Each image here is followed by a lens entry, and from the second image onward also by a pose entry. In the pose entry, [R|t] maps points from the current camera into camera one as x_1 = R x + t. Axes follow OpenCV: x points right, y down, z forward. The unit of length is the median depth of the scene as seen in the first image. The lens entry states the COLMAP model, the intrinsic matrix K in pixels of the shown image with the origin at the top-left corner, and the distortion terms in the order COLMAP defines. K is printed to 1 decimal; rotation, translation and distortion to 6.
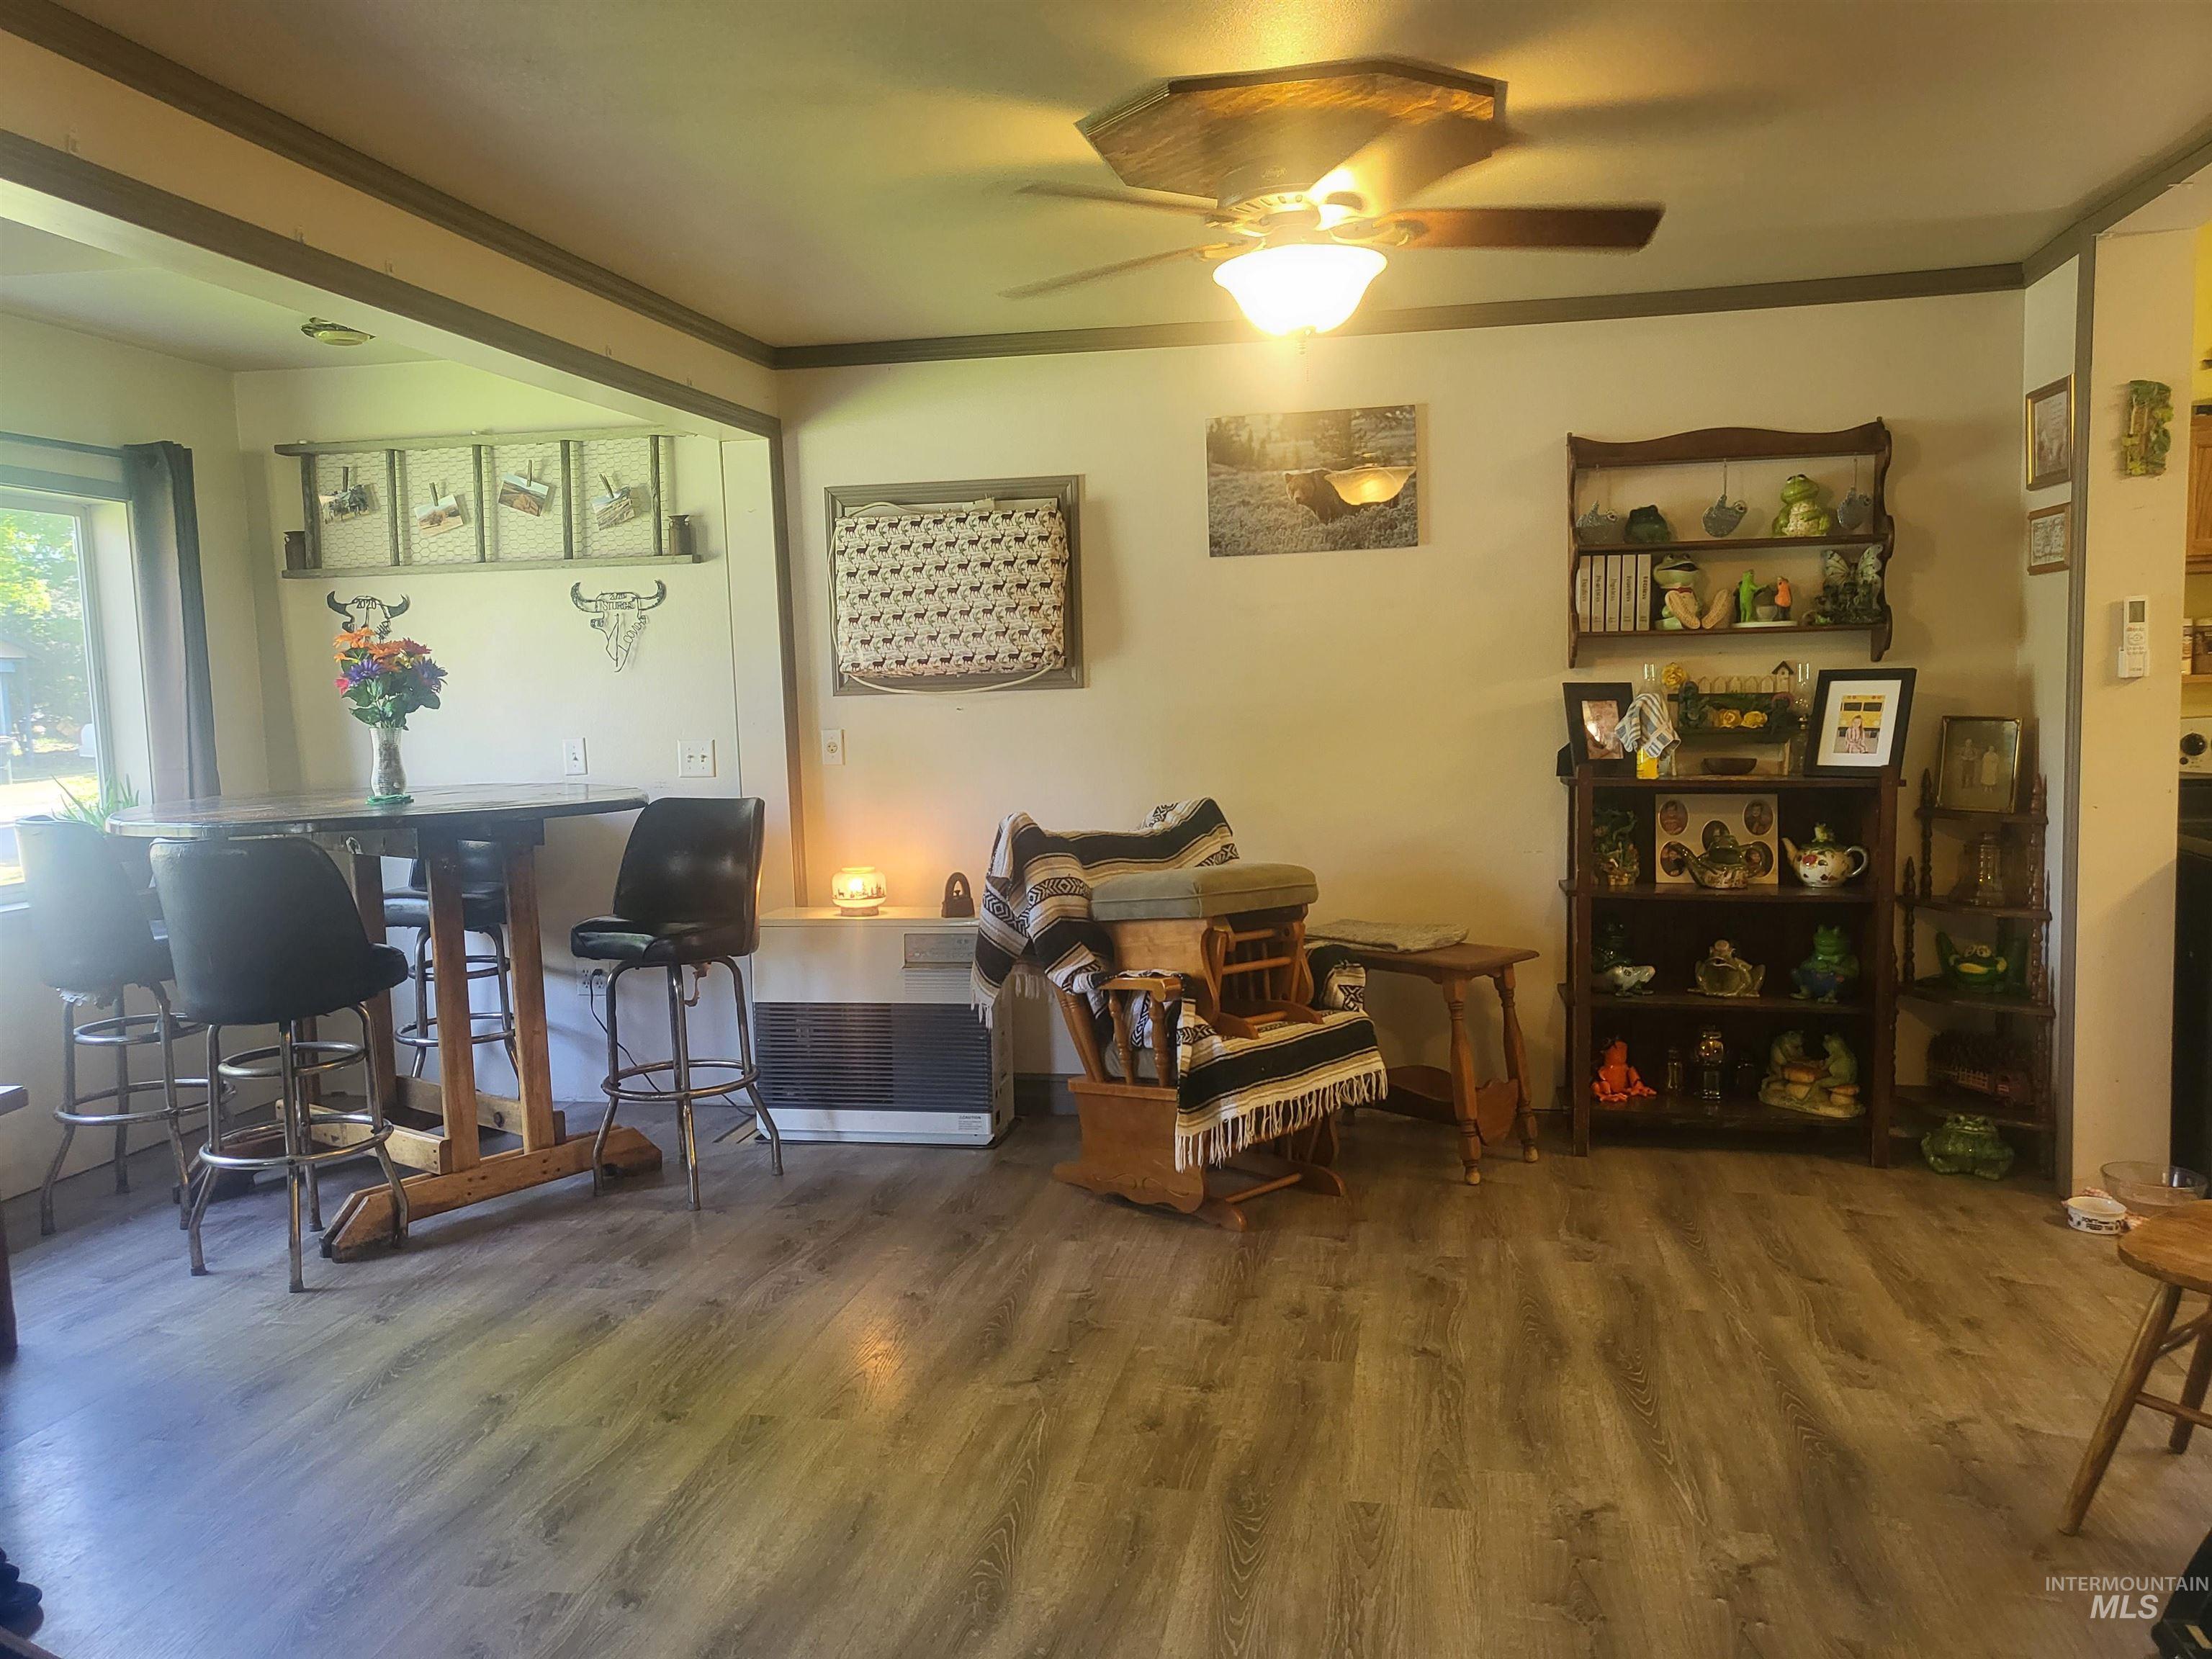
lens RADIAL K [[1699.9, 0, 1105.8], [0, 1699.9, 831.5], [0, 0, 1]] dist [0.026522, 0.003695]
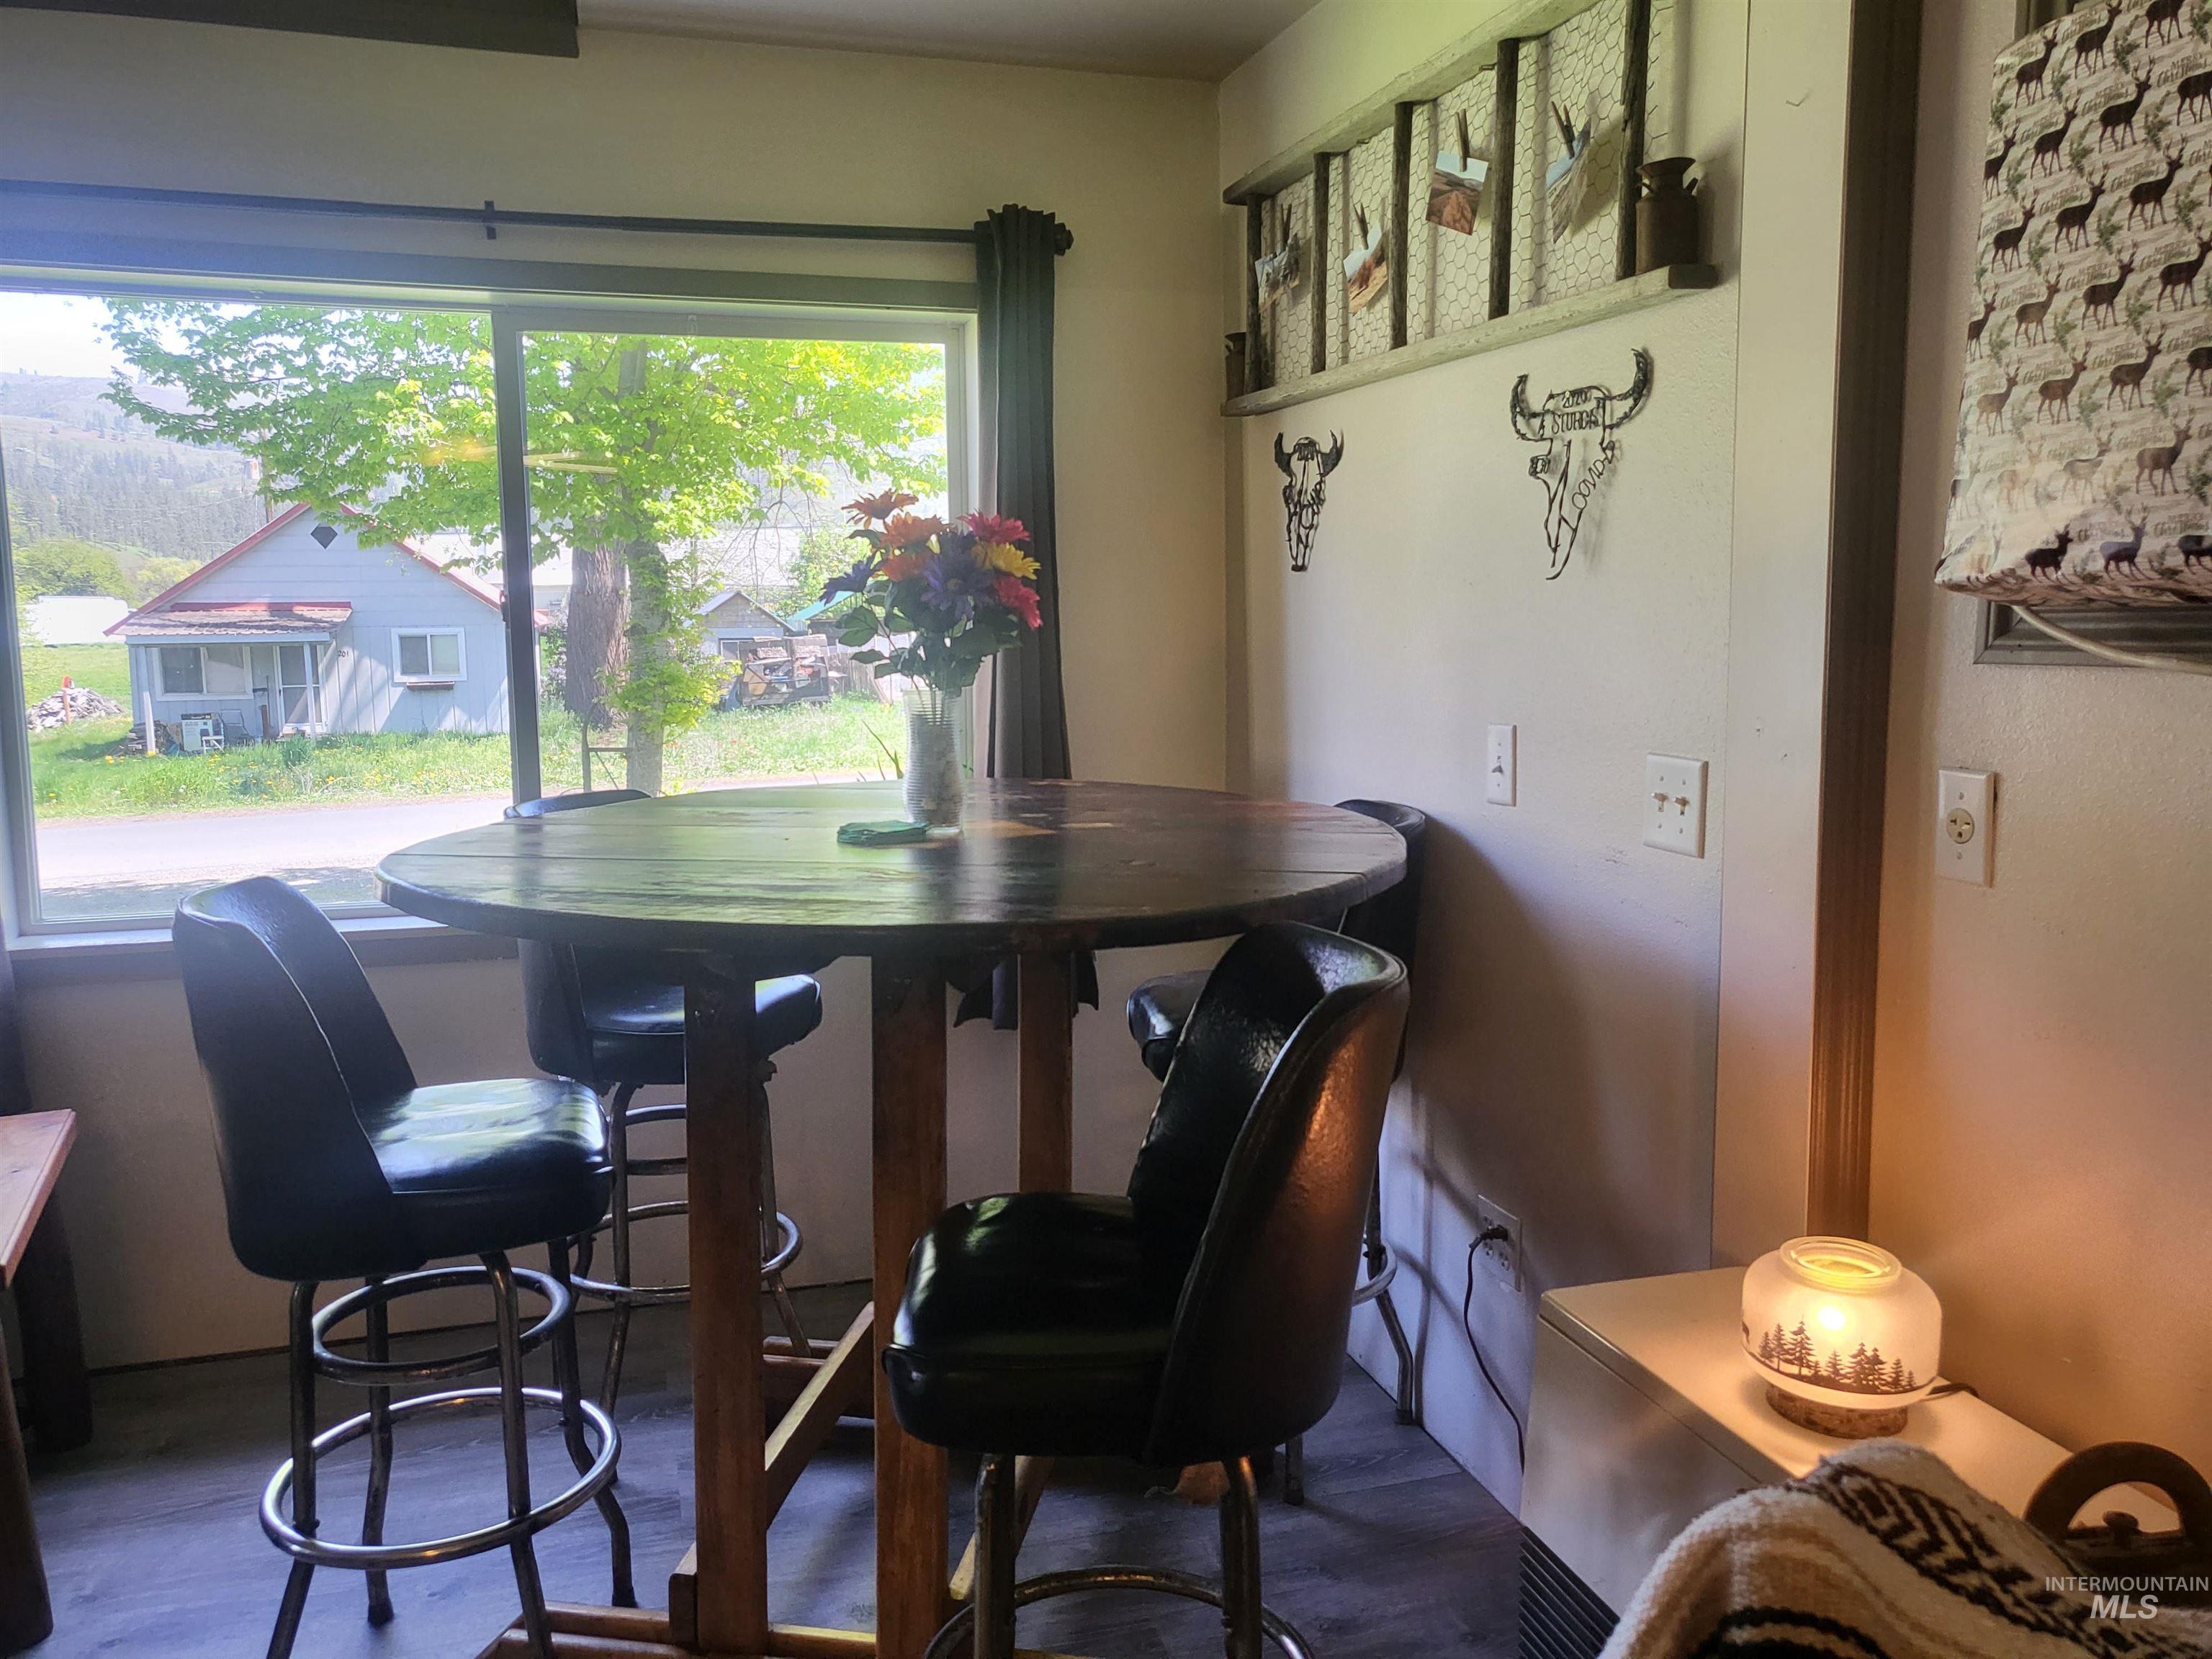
lens RADIAL K [[1699.9, 0, 1100.2], [0, 1699.9, 818.0], [0, 0, 1]] dist [0.026522, 0.003695]
pose [[0.454975, 0.135914, -0.880071, 0.045022], [-0.084789, 0.990406, 0.109120, -0.071527], [0.886458, 0.024973, 0.462134, 0.704107]]
